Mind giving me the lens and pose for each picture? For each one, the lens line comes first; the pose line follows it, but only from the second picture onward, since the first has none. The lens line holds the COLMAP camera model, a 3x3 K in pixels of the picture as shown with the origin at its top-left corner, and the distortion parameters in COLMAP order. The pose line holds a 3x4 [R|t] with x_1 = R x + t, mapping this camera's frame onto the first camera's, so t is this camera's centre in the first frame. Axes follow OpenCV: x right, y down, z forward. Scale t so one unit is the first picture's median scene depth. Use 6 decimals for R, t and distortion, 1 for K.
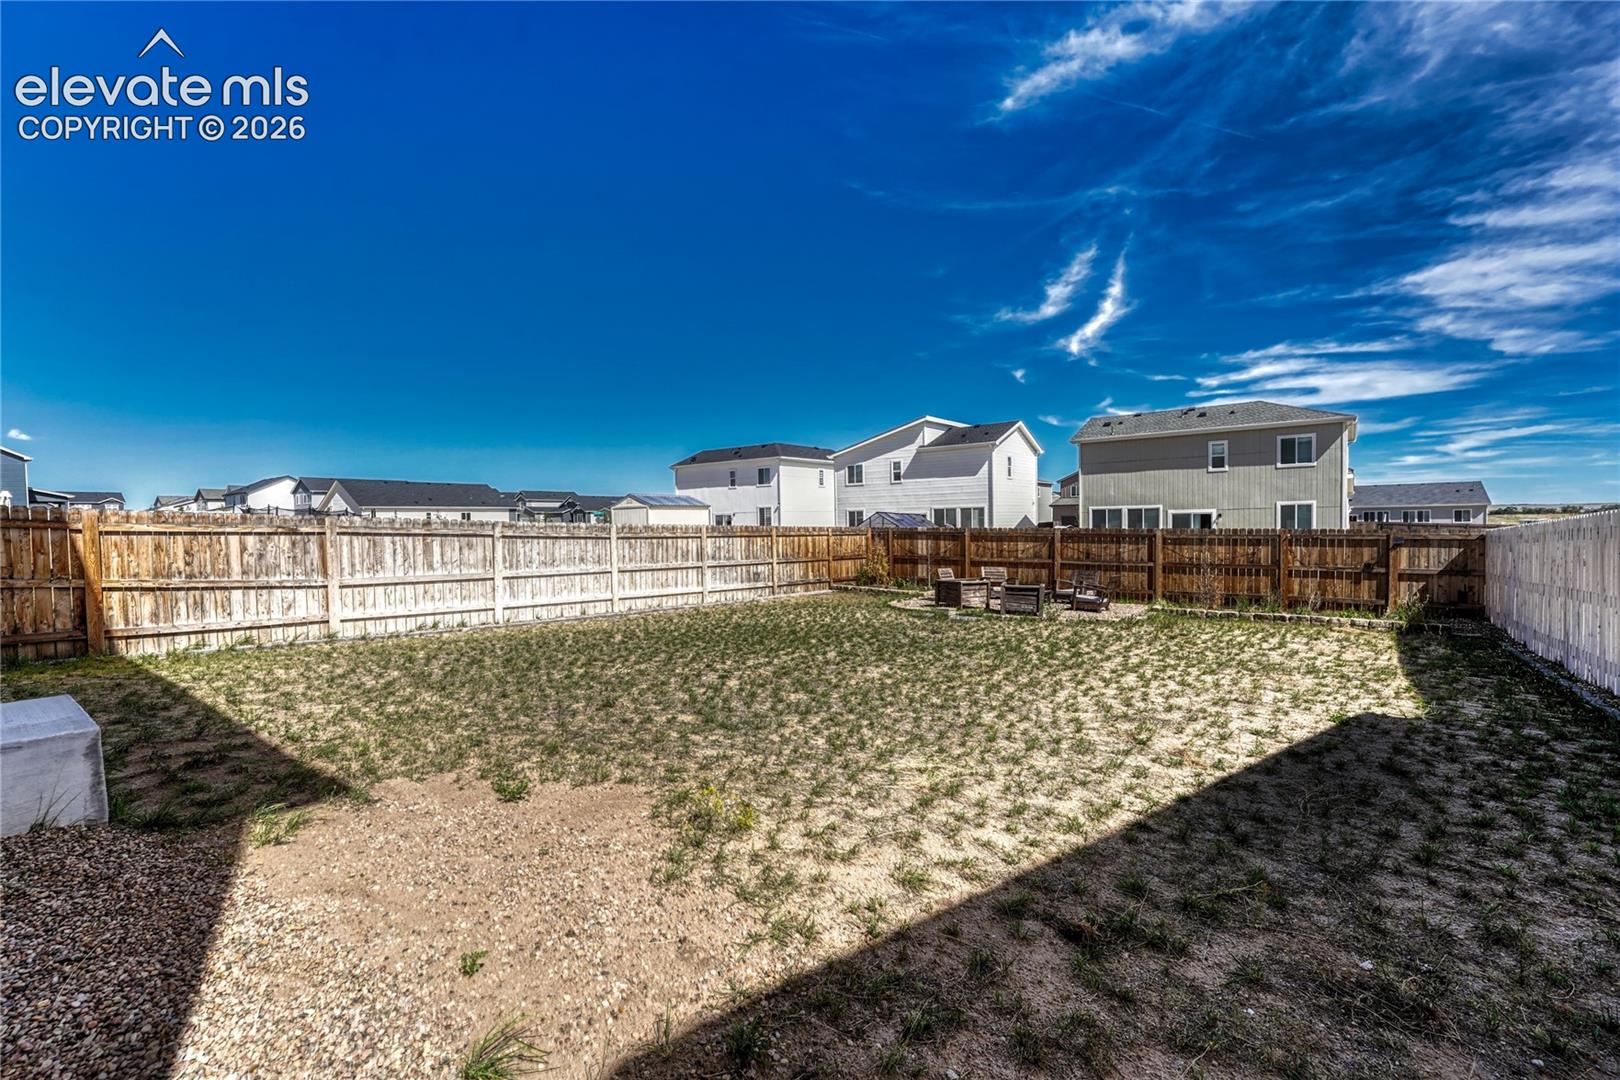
lens RADIAL K [[687.0, 0, 810.4], [0, 687.0, 525.9], [0, 0, 1]] dist [-0.001110, -0.000189]
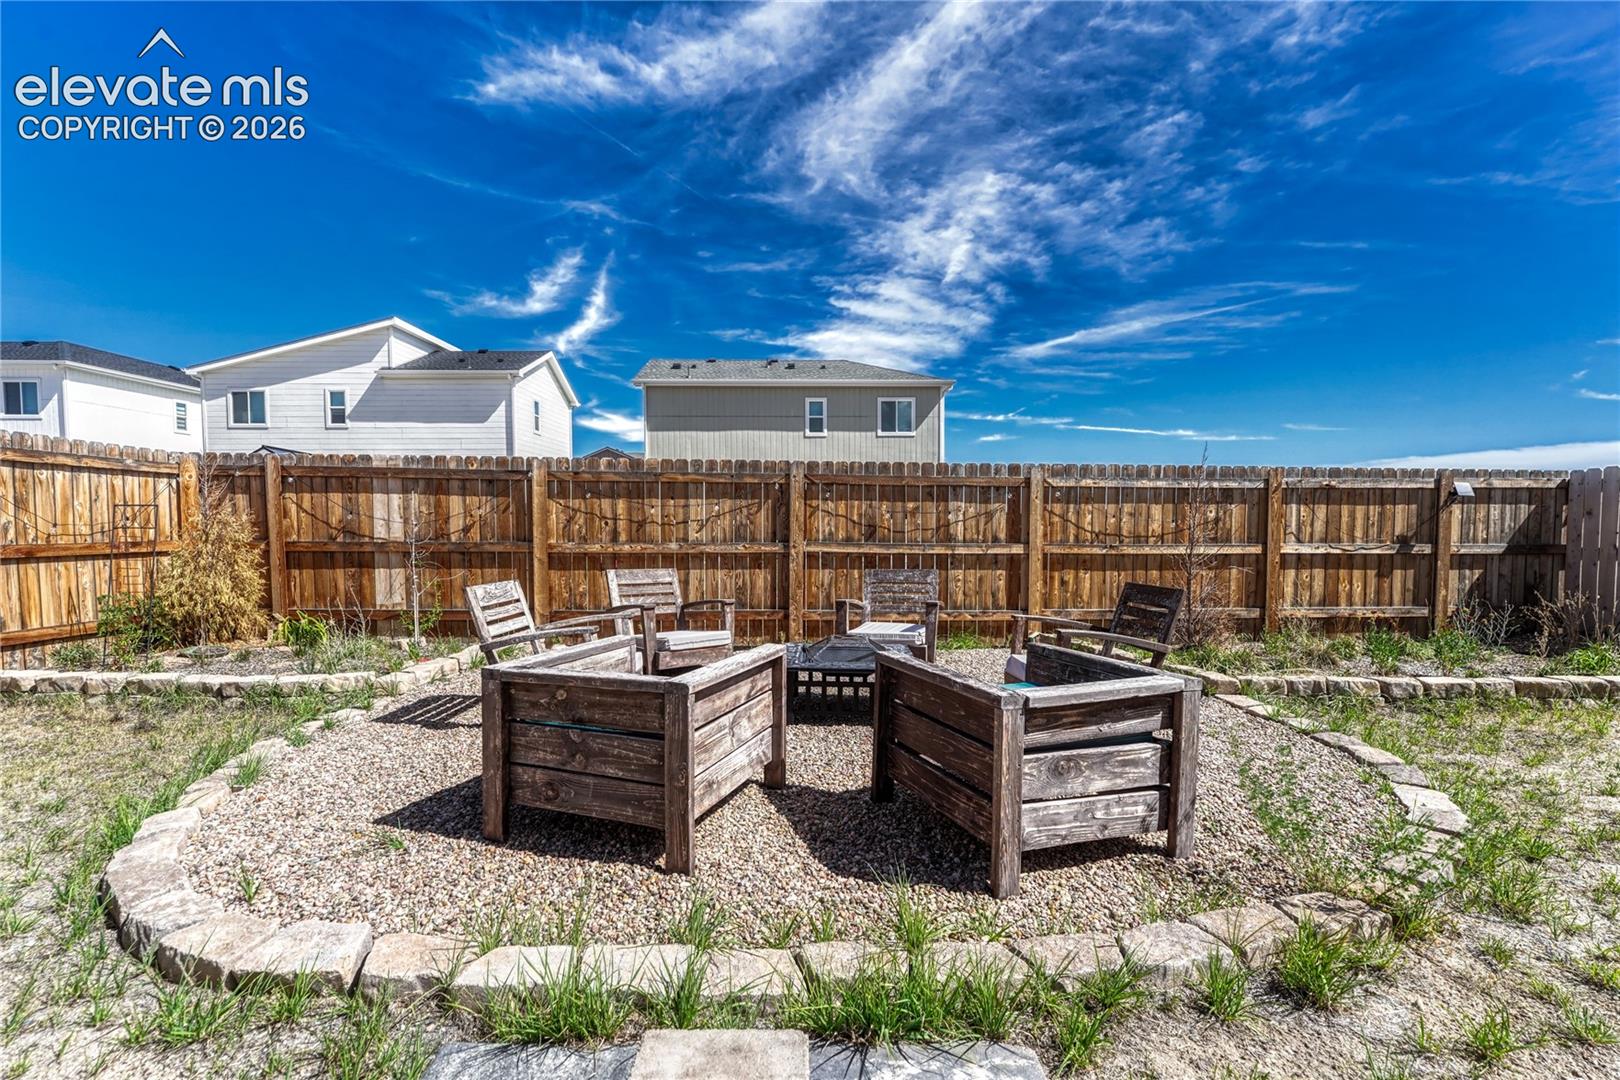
lens RADIAL K [[702.9, 0, 810.0], [0, 702.9, 540.0], [0, 0, 1]] dist [-0.001201, -0.000371]
pose [[0.763888, -0.011099, 0.645254, 0.099624], [-0.006757, 0.999660, 0.025193, 0.032607], [-0.645314, -0.023605, 0.763553, 0.611683]]
